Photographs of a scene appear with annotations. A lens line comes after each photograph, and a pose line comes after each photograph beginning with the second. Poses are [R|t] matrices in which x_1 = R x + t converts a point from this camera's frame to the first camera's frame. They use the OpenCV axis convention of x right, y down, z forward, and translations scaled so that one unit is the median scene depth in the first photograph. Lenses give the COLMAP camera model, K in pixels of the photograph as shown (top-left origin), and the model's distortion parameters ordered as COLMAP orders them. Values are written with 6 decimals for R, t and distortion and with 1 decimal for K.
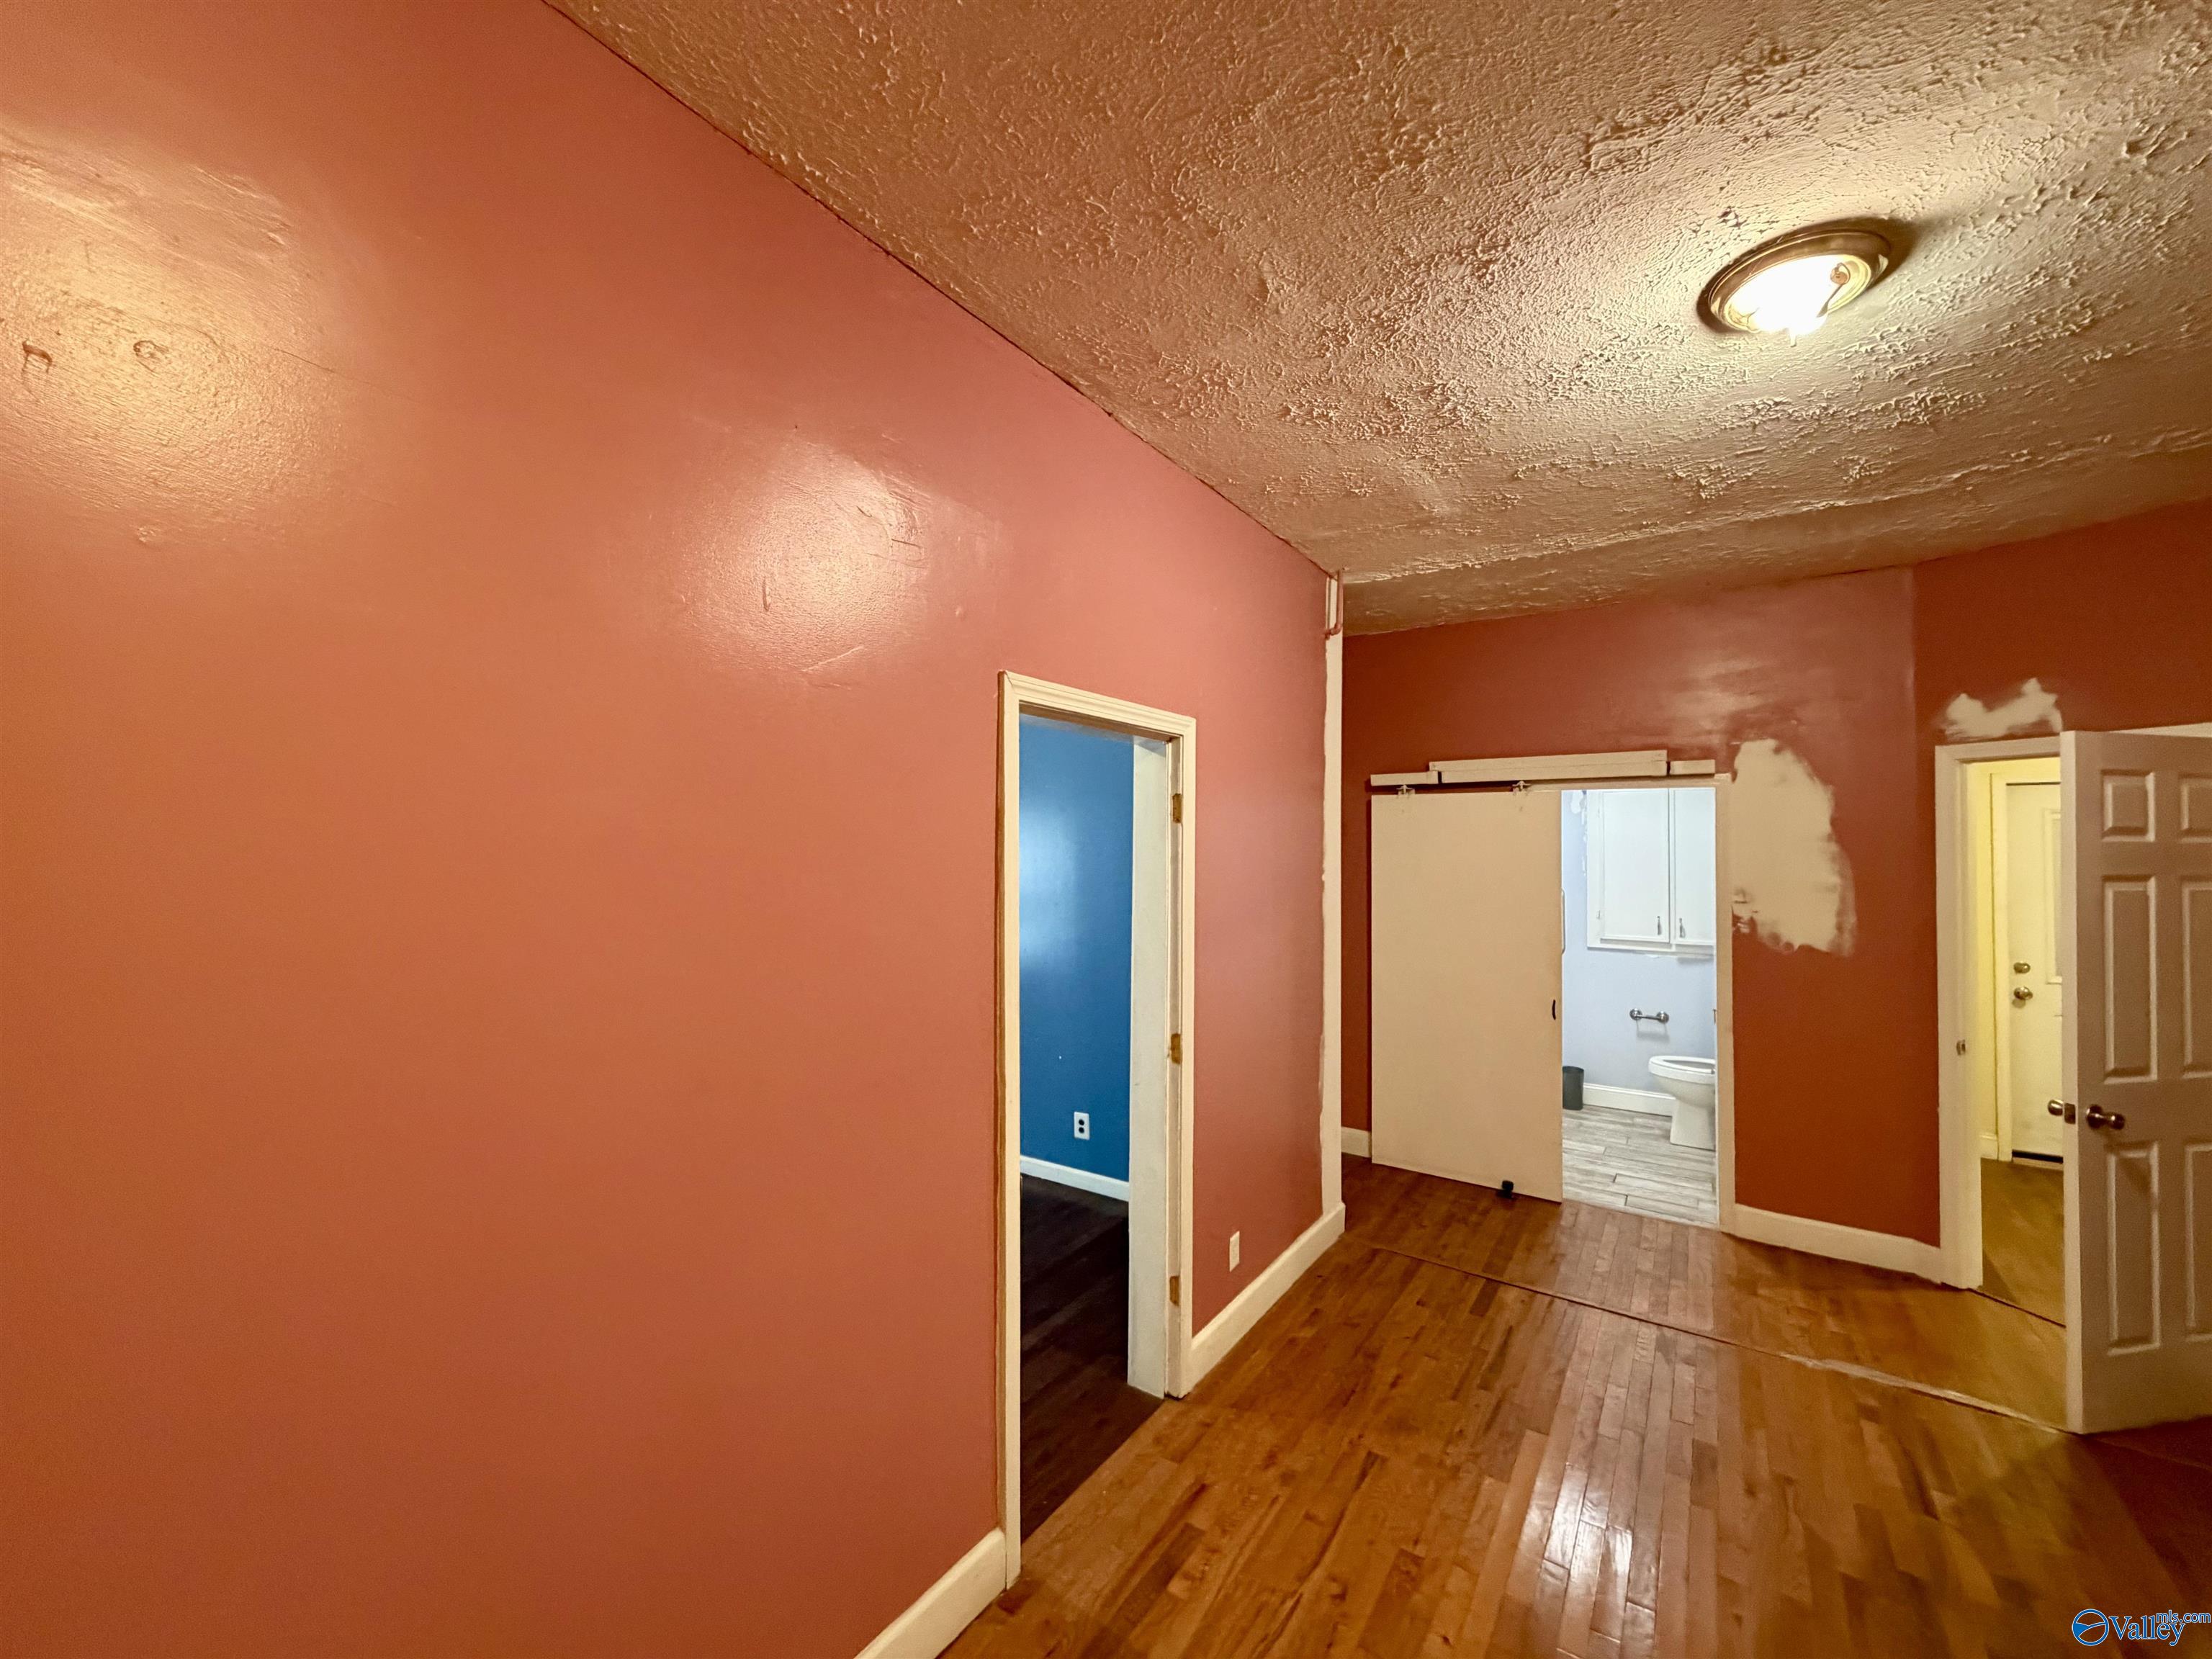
lens RADIAL K [[881.3, 0, 1102.8], [0, 881.3, 828.3], [0, 0, 1]] dist [-0.000634, -0.000238]
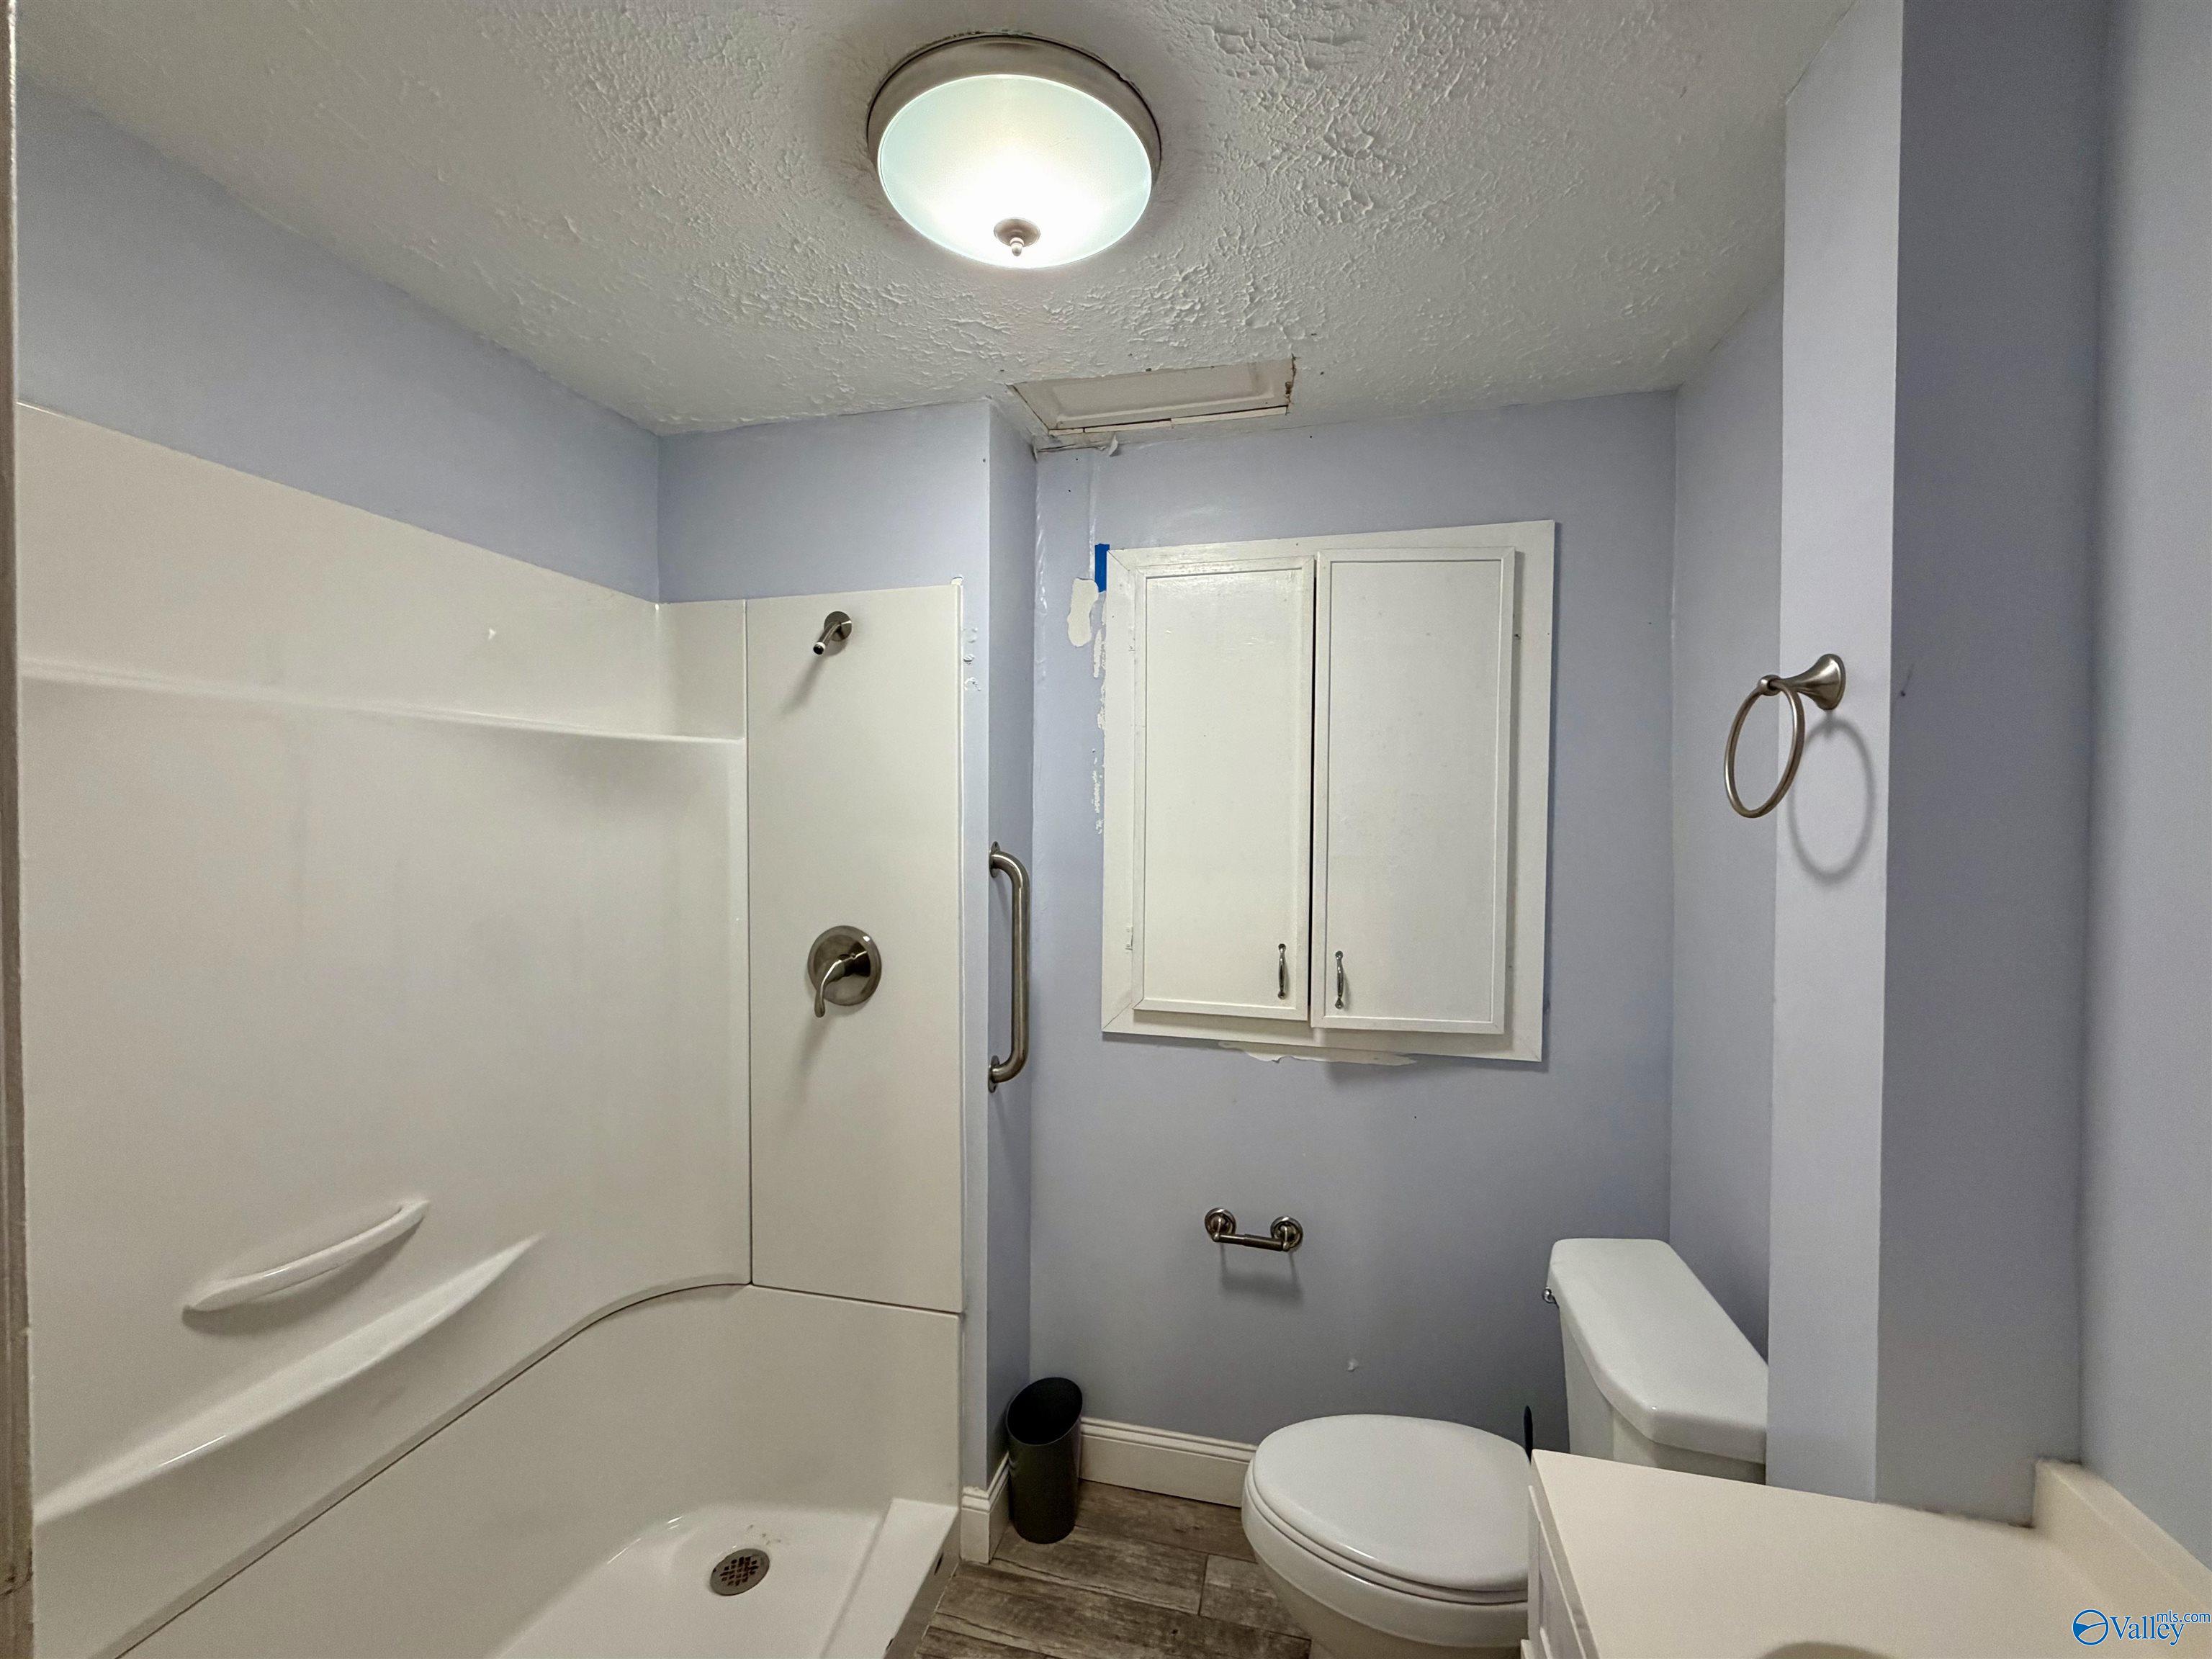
lens RADIAL K [[881.3, 0, 1102.8], [0, 881.3, 828.3], [0, 0, 1]] dist [-0.000634, -0.000238]
pose [[0.934488, -0.006634, 0.355932, 0.446451], [-0.009786, 0.998970, 0.044313, 0.041313], [-0.355860, -0.044893, 0.933461, 0.710376]]
